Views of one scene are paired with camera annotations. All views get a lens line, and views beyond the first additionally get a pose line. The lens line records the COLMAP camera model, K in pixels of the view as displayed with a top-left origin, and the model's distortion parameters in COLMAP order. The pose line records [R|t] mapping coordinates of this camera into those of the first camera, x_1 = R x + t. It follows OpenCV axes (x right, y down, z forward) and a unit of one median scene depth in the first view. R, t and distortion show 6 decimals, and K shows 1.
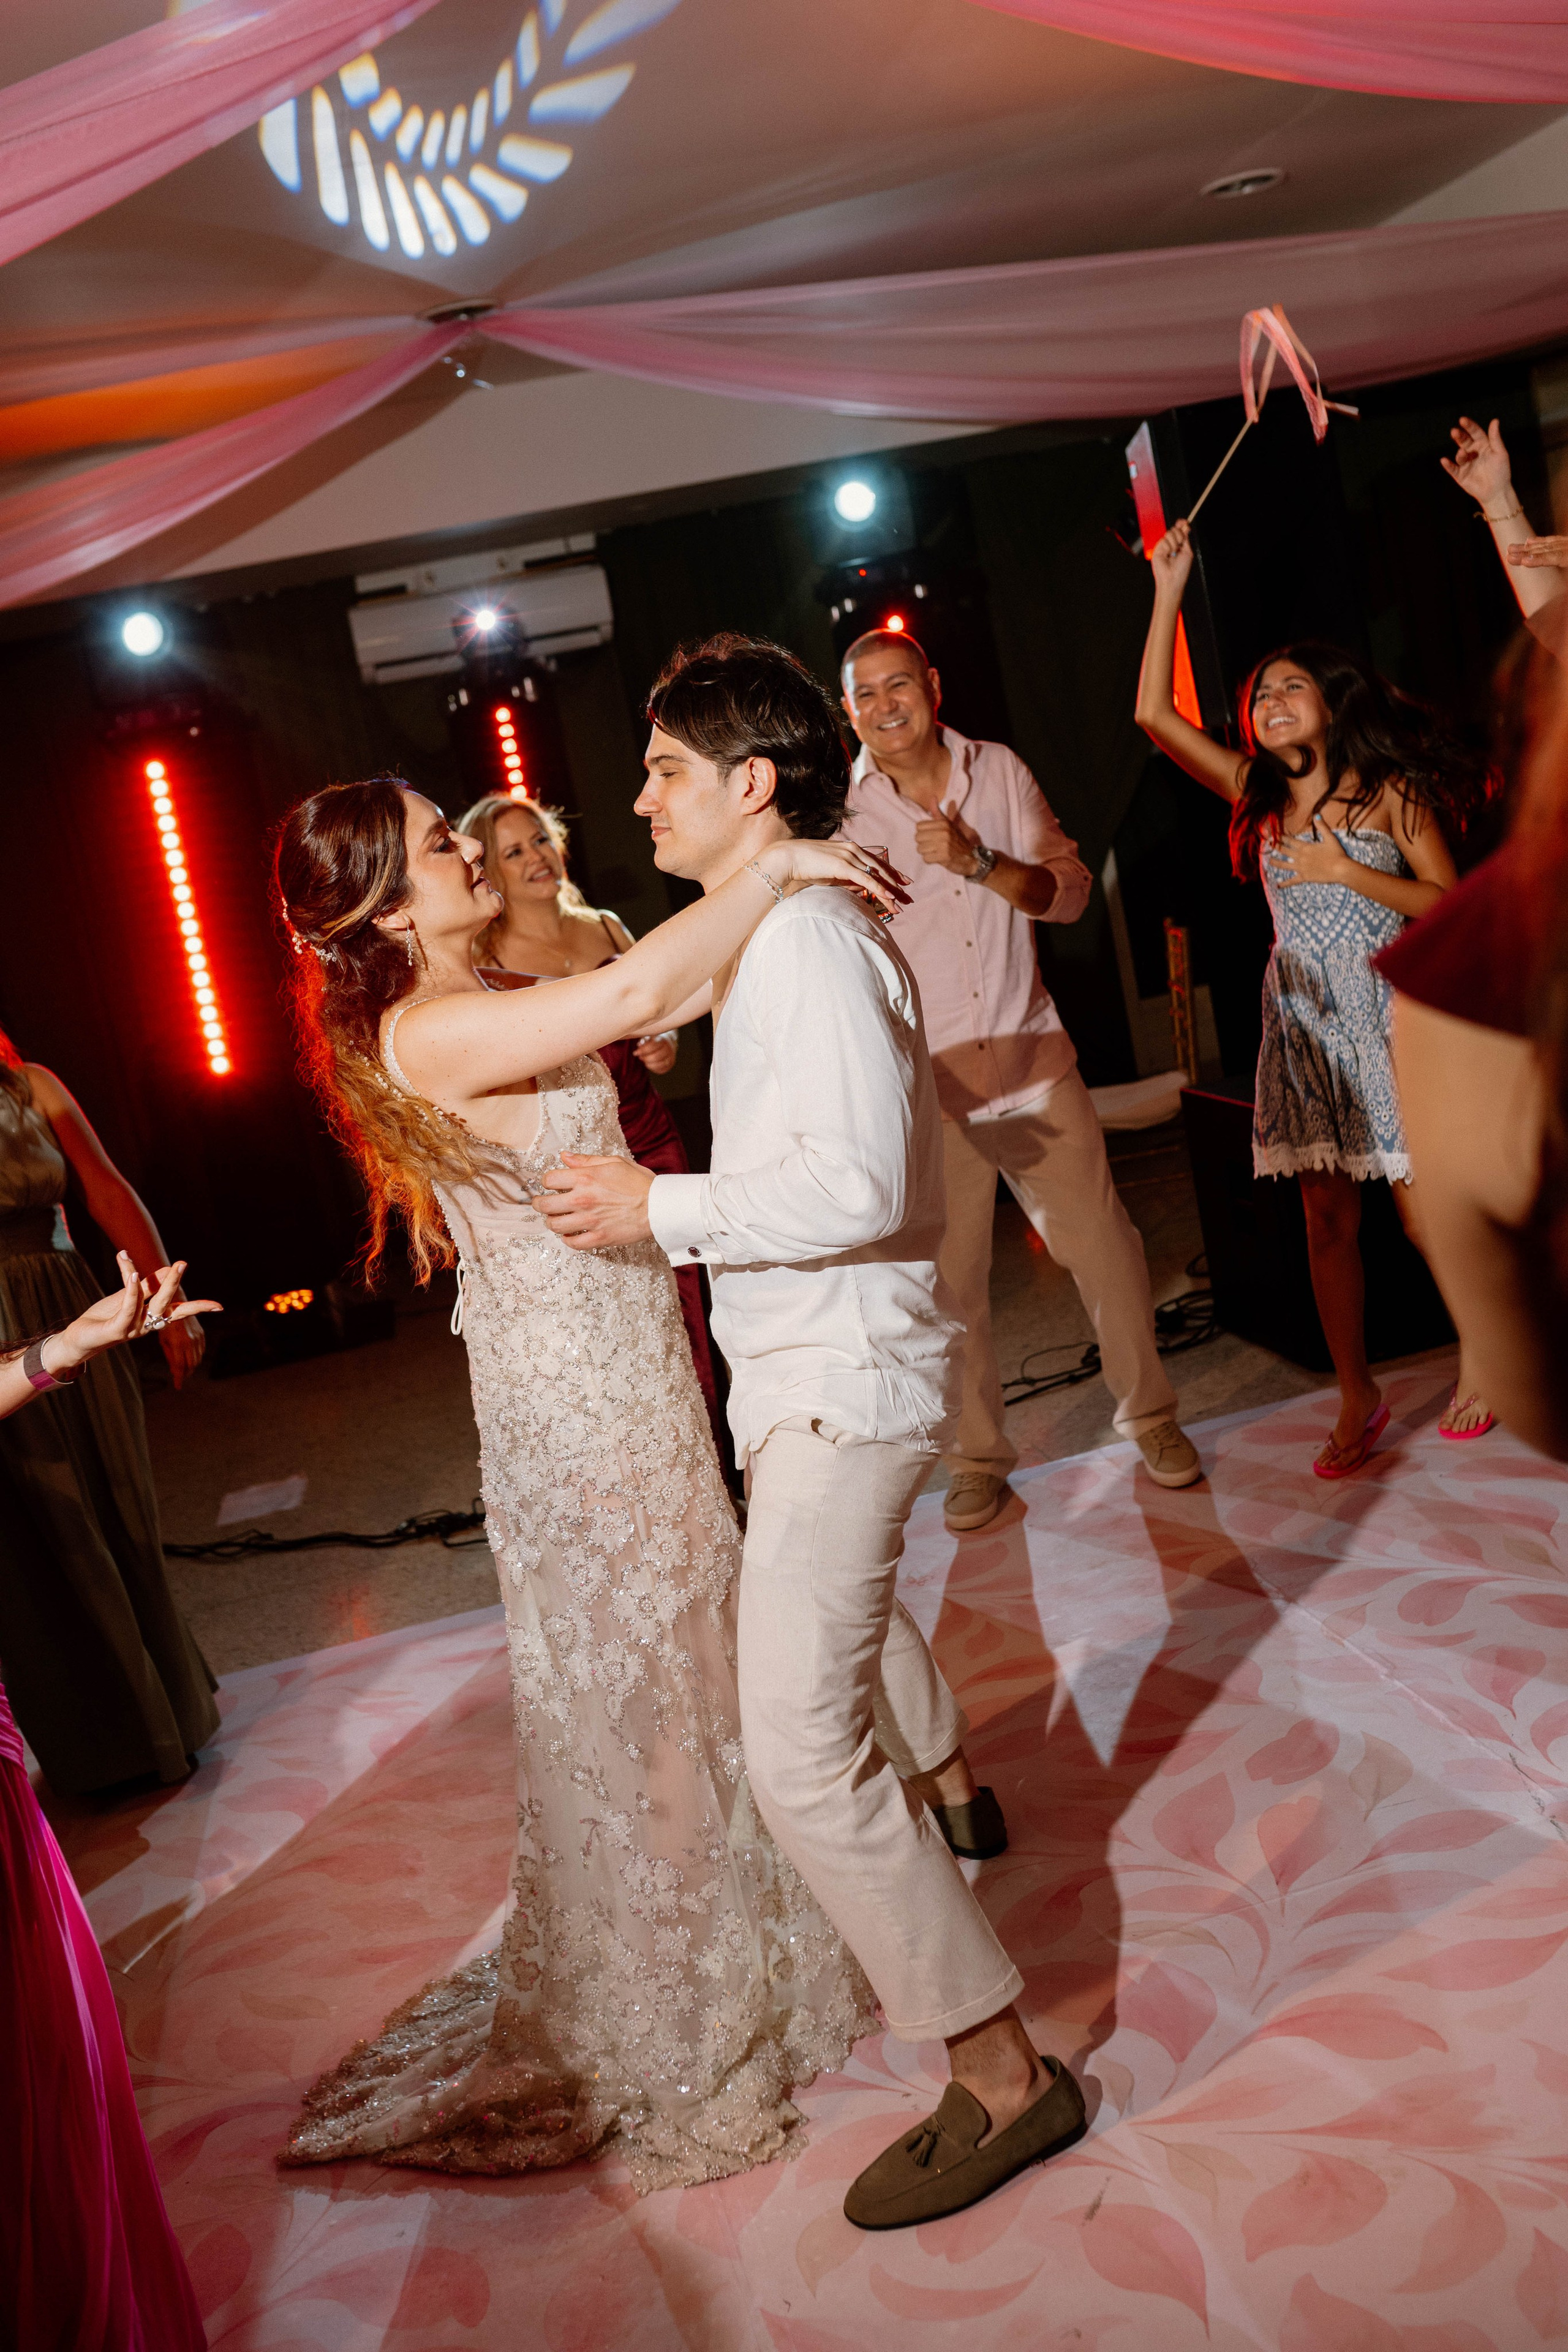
lens RADIAL K [[2304.5, 0, 784.0], [0, 2304.5, 1176.0], [0, 0, 1]] dist [-0.017599, -0.005318]
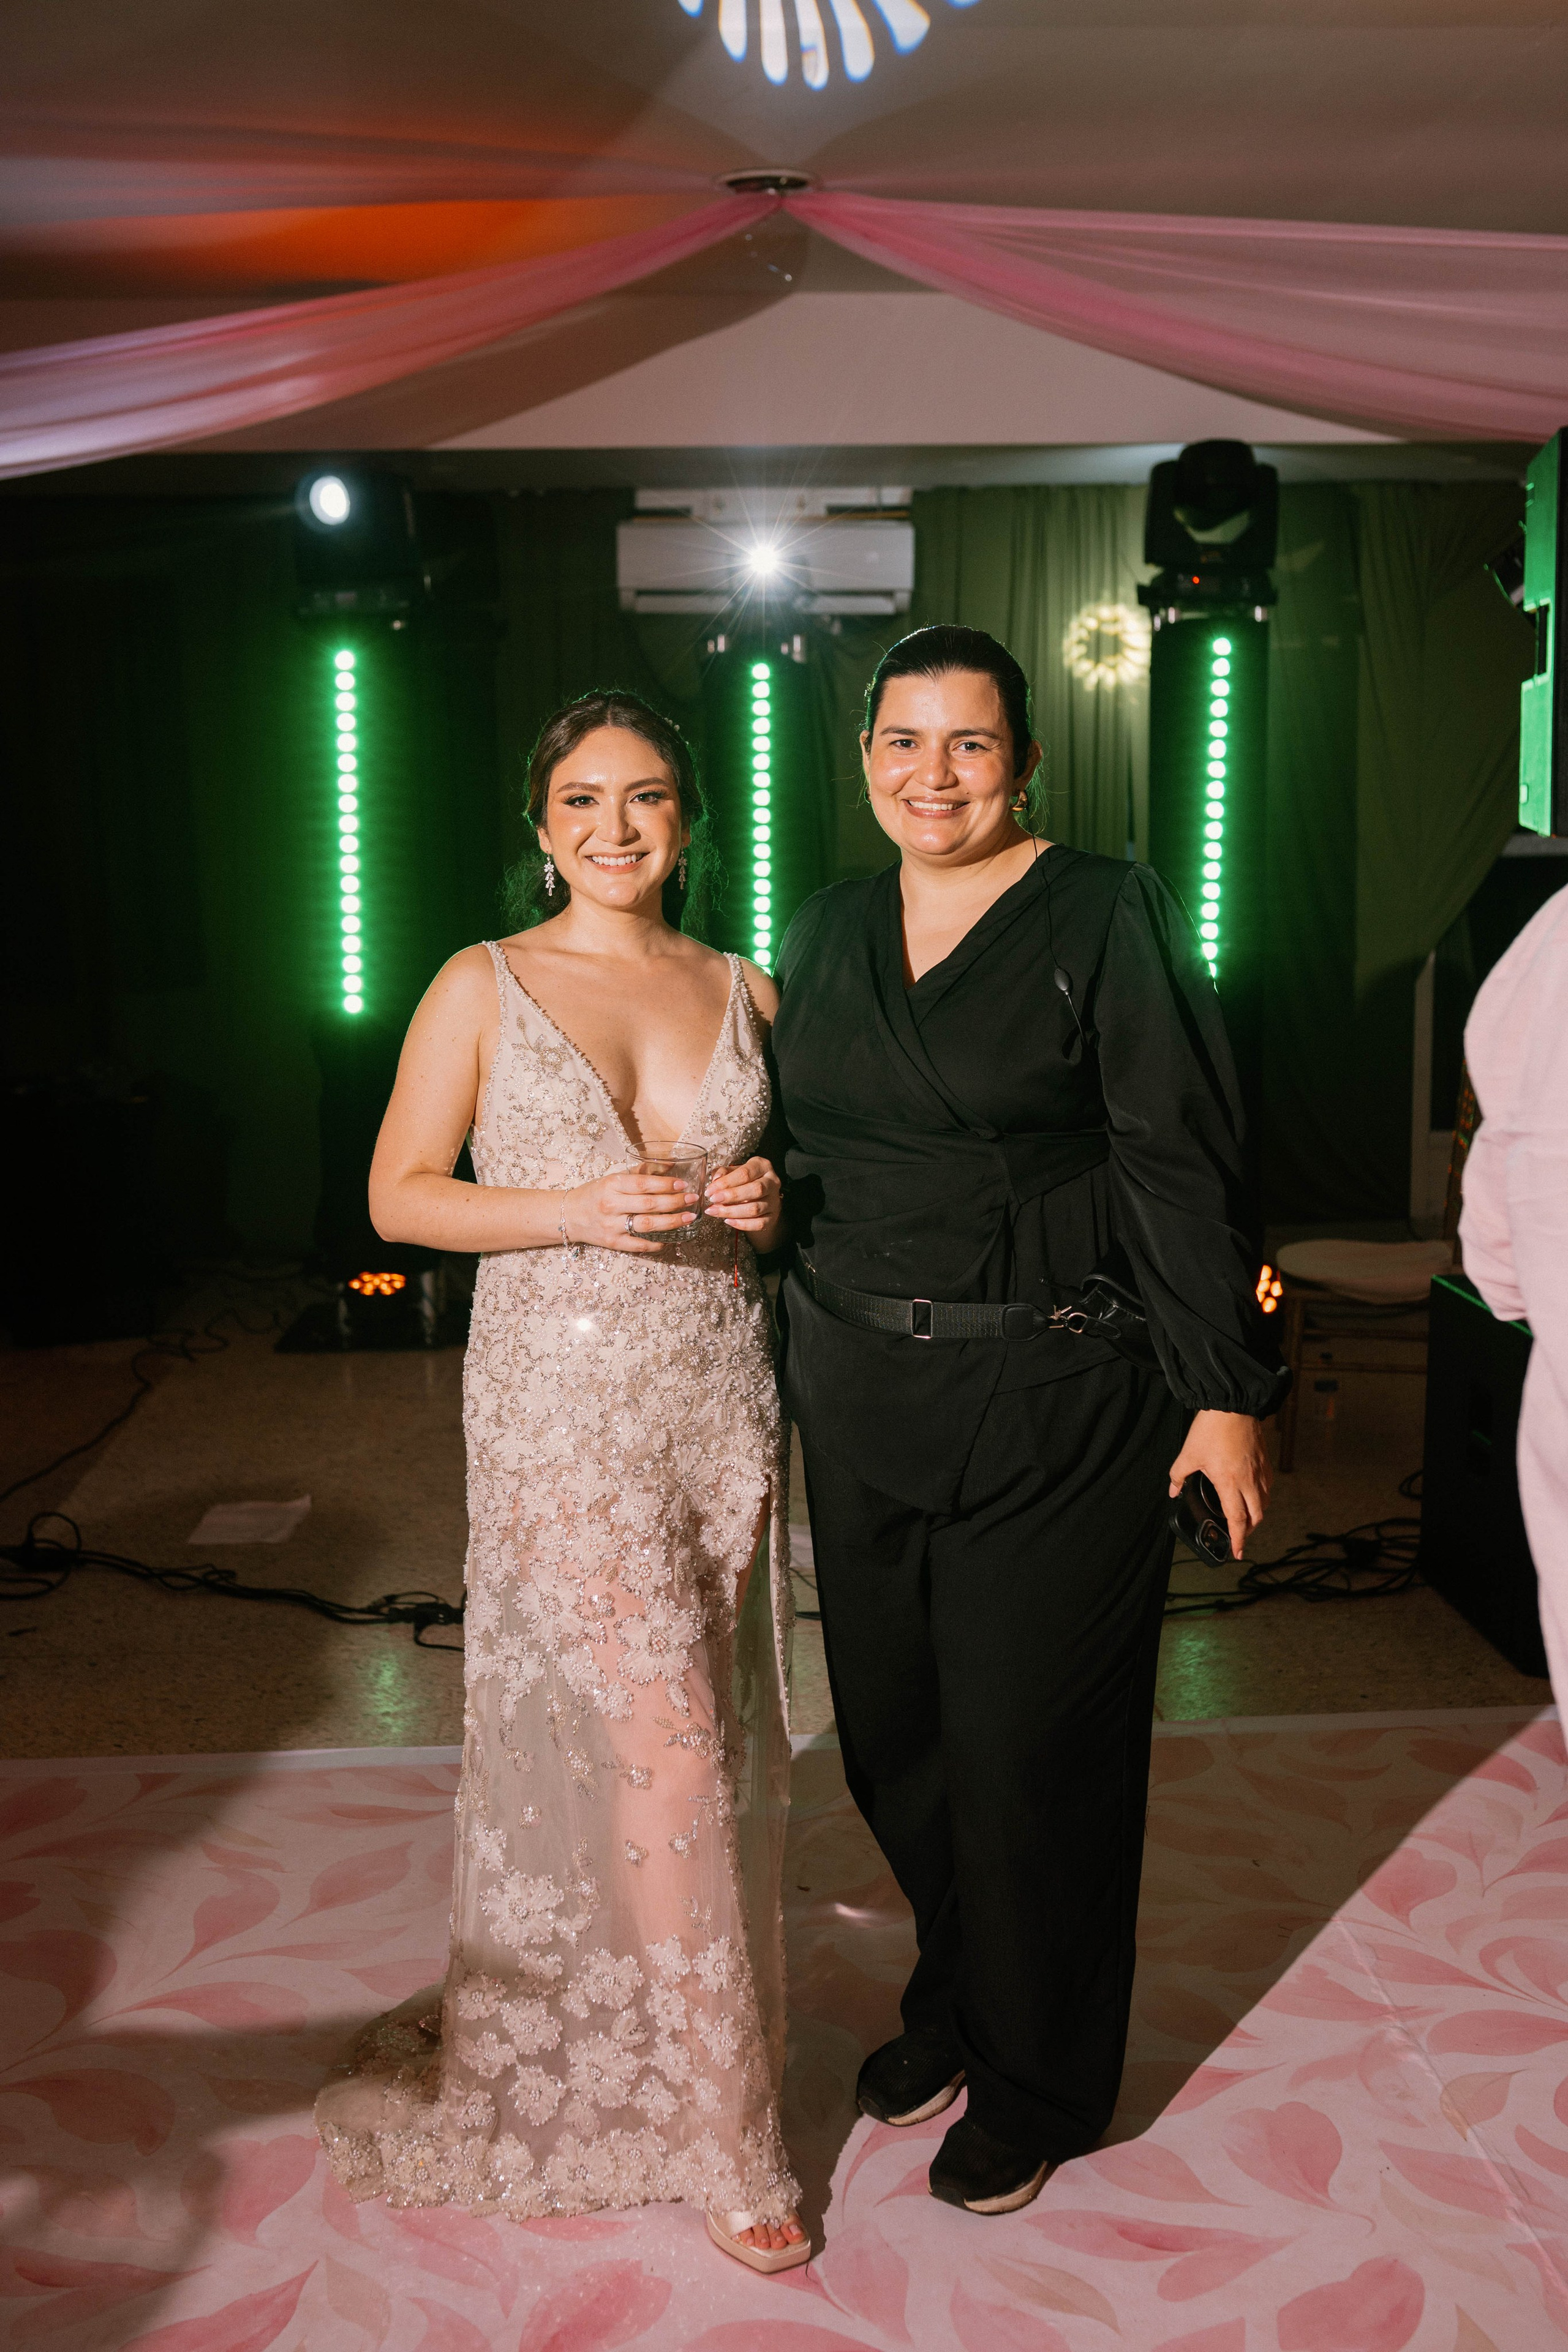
lens RADIAL K [[2335.5, 0, 788.0], [0, 2335.5, 1211.9], [0, 0, 1]] dist [-0.042671, 0.004212]
pose [[0.972654, 0.203948, -0.111129, 0.030646], [-0.202243, 0.978976, 0.026527, -0.027327], [0.114203, -0.003326, 0.993452, 0.133517]]
